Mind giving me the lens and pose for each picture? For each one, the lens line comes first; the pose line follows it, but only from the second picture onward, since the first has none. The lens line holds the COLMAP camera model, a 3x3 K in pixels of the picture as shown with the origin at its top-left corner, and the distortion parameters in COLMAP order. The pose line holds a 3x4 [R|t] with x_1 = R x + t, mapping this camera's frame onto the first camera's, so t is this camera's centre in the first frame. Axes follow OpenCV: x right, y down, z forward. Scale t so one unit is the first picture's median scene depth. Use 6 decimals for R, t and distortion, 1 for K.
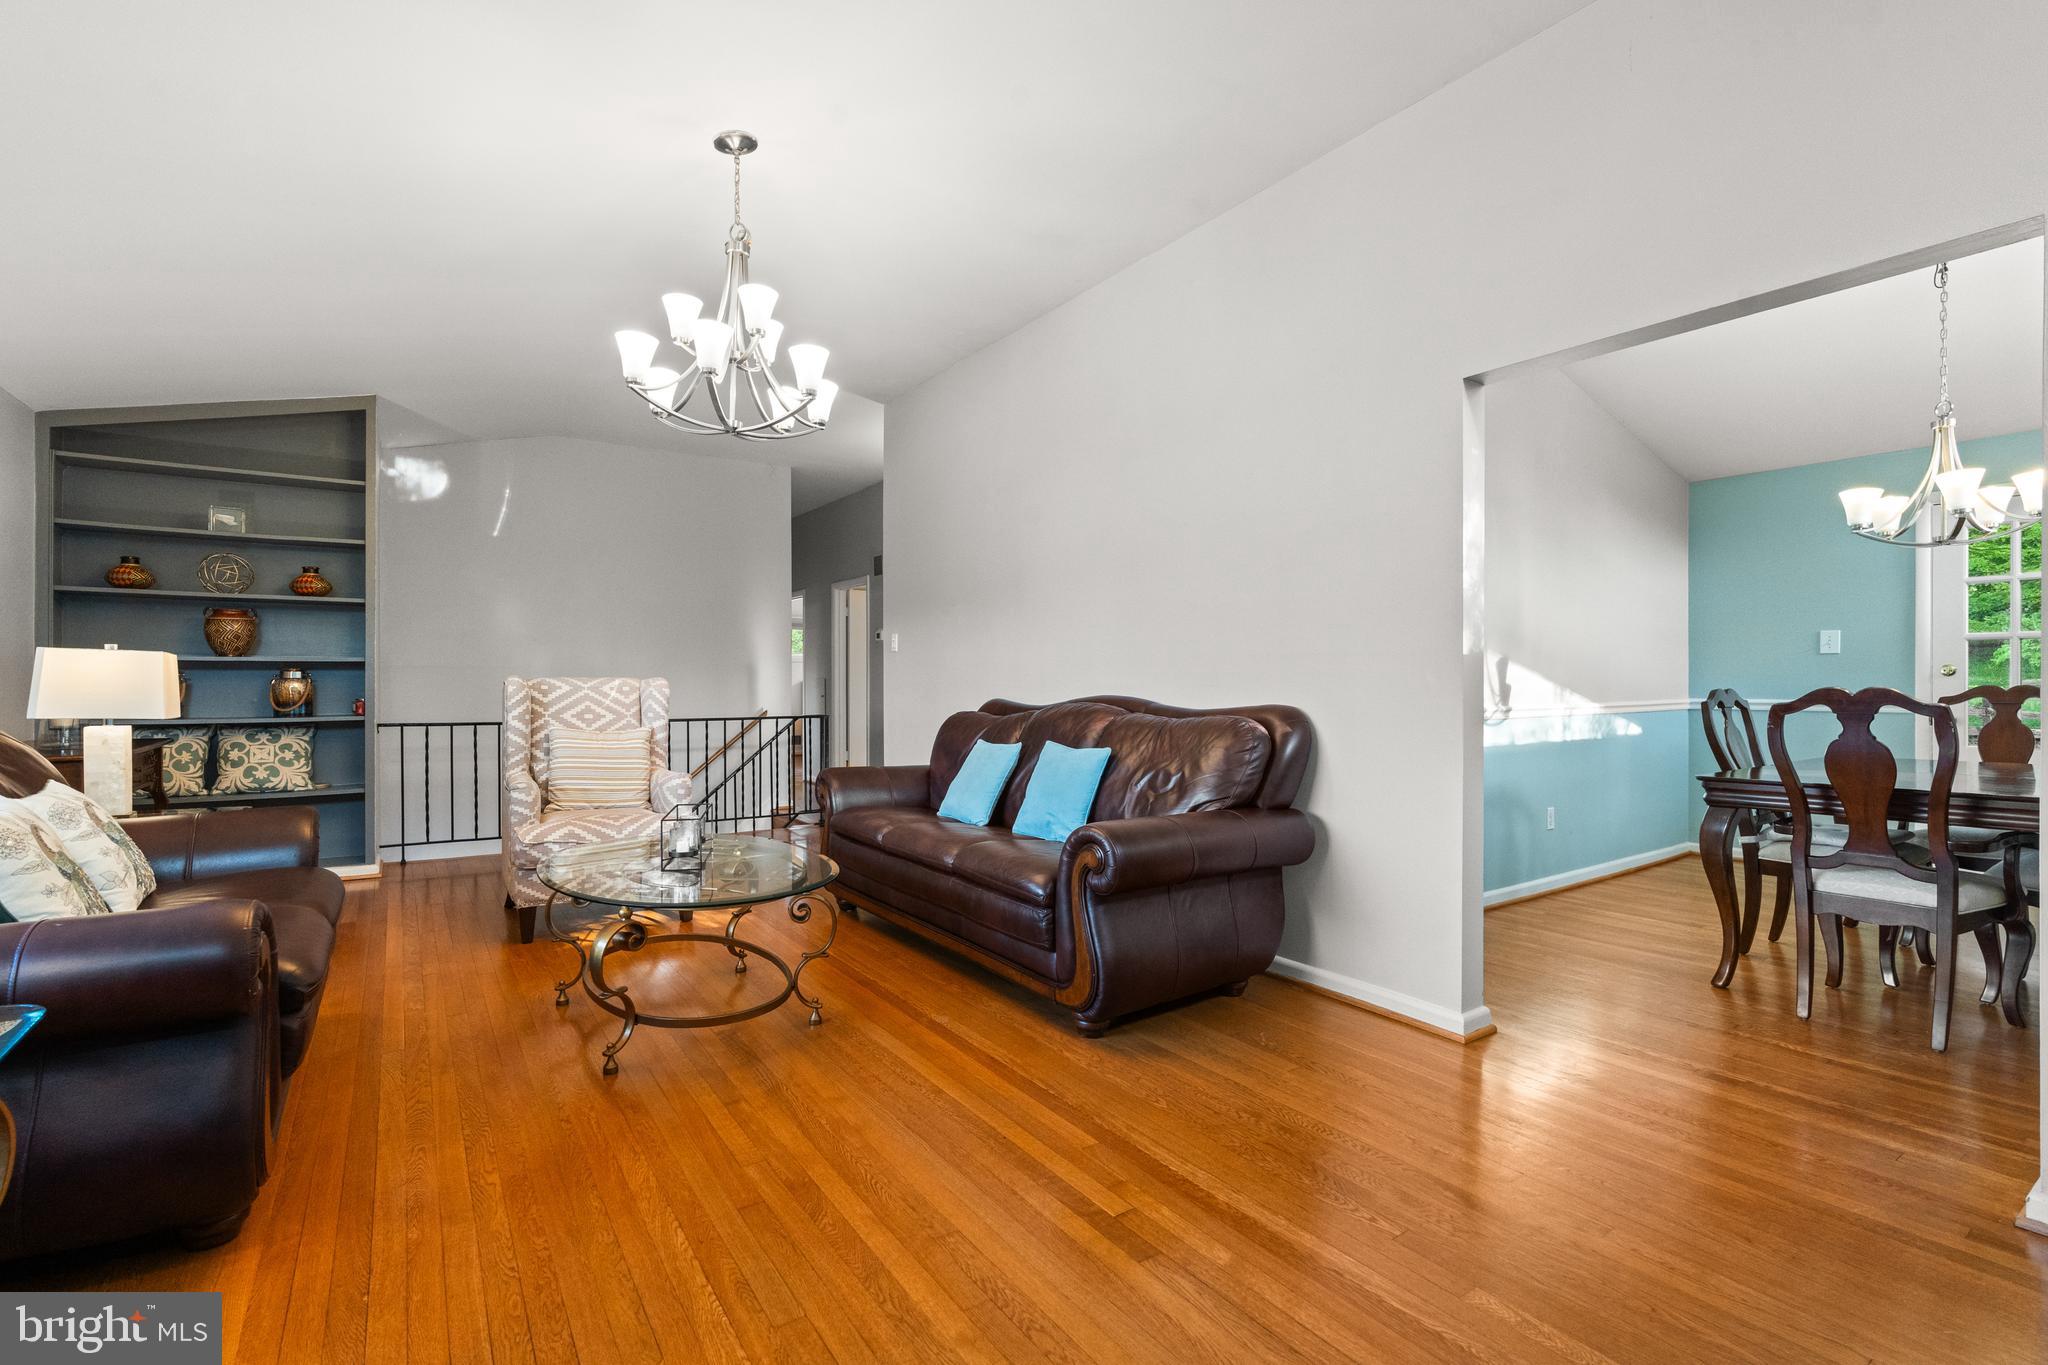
lens RADIAL K [[923.7, 0, 1029.8], [0, 923.7, 681.5], [0, 0, 1]] dist [-0.009007, 0.002711]
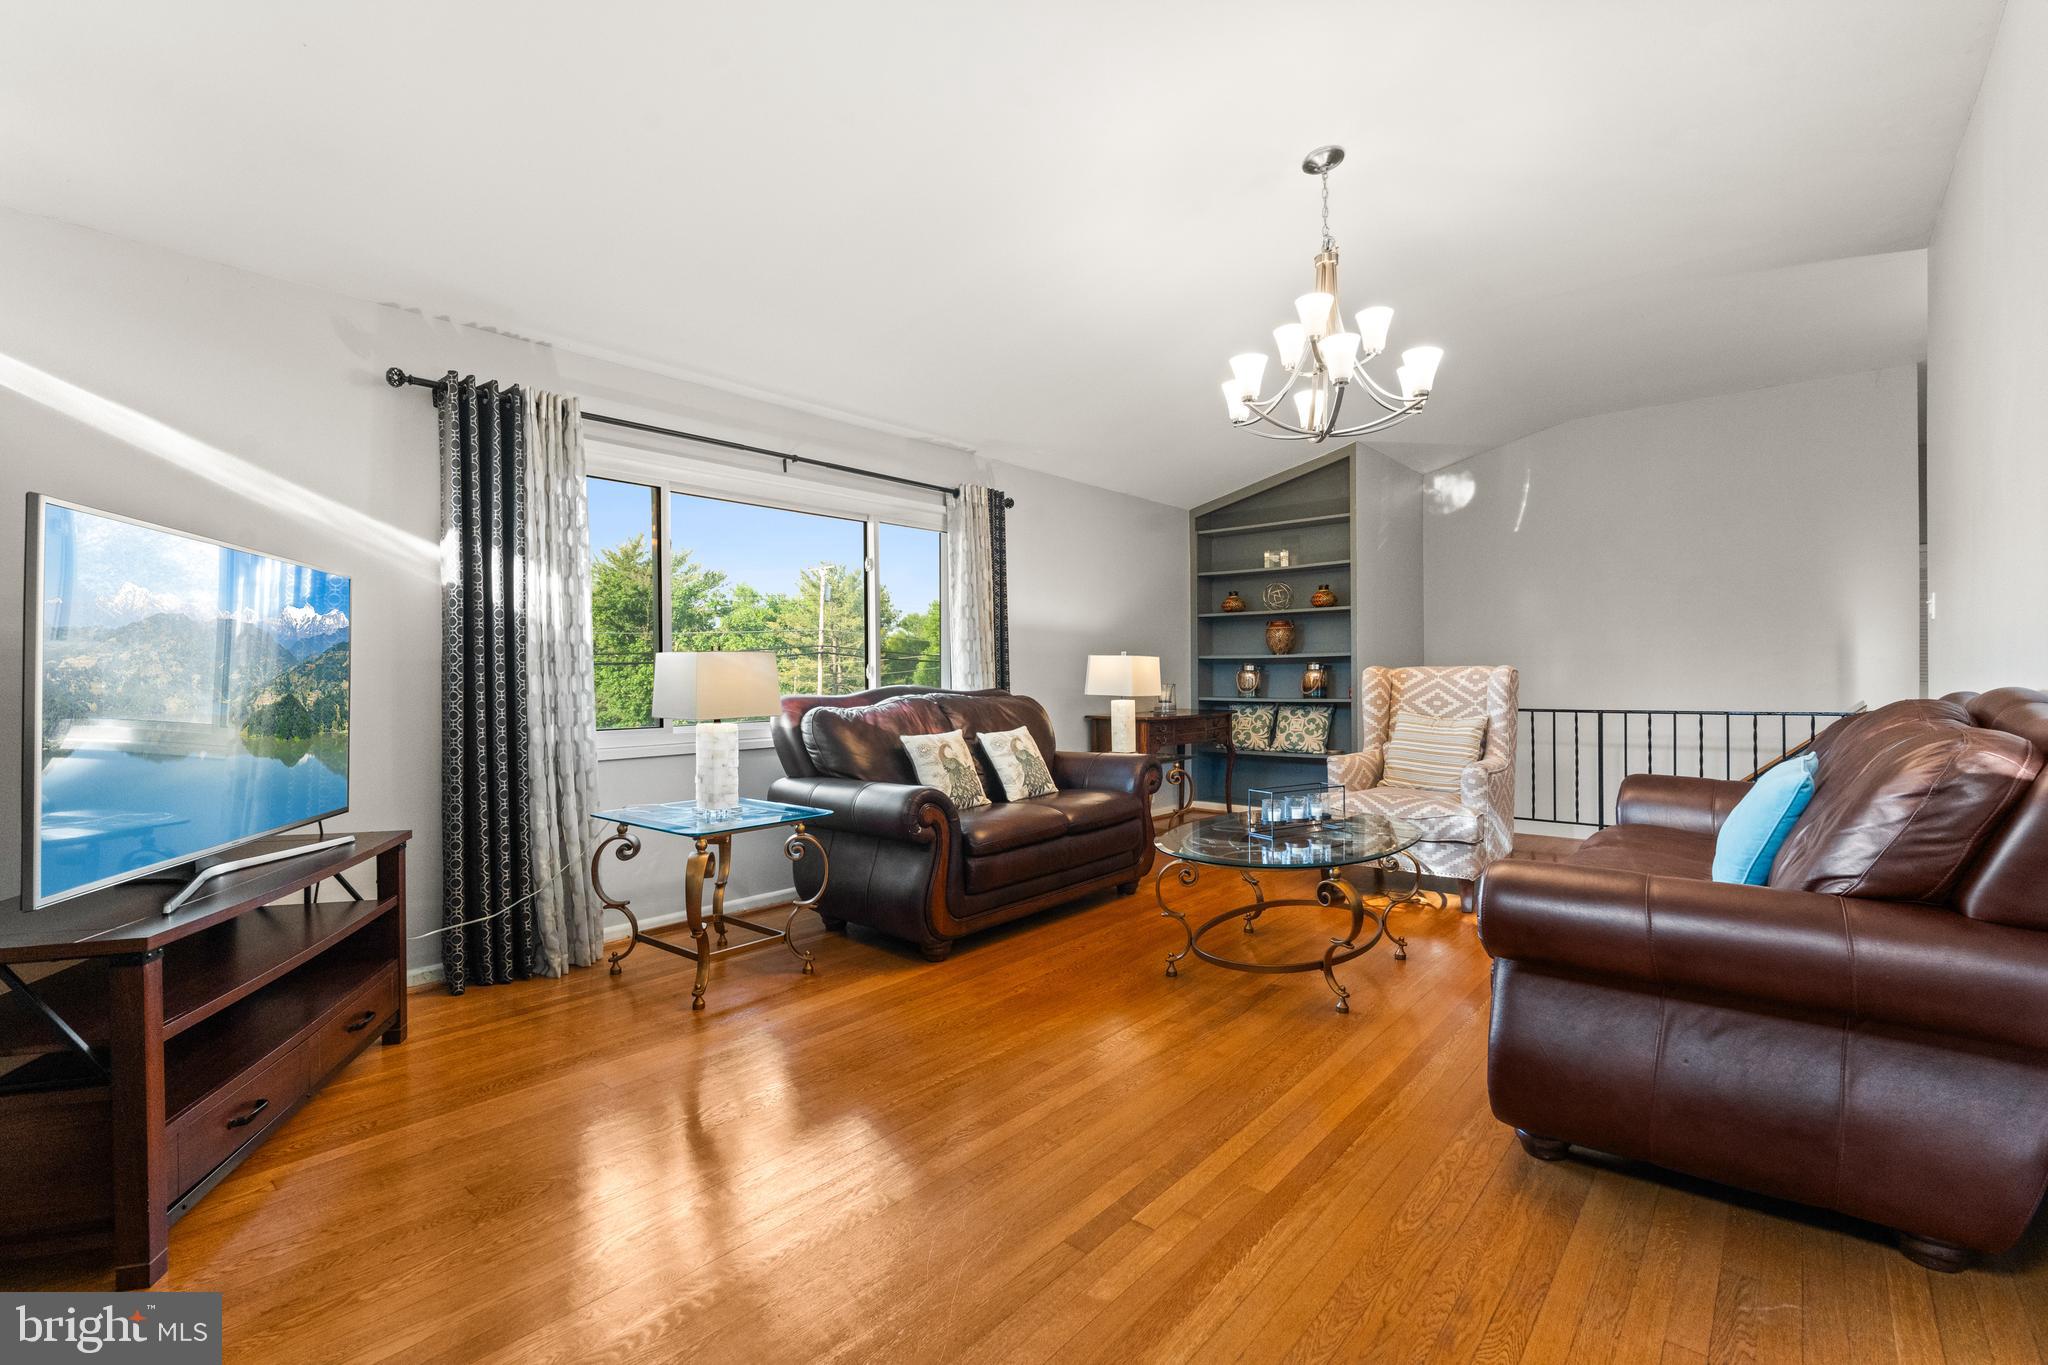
lens RADIAL K [[923.7, 0, 1031.2], [0, 923.7, 688.6], [0, 0, 1]] dist [-0.009007, 0.002711]
pose [[0.260140, 0.009806, -0.965521, 0.421166], [0.011543, 0.999845, 0.013265, 0.001713], [0.965502, -0.014596, 0.259987, 0.273366]]
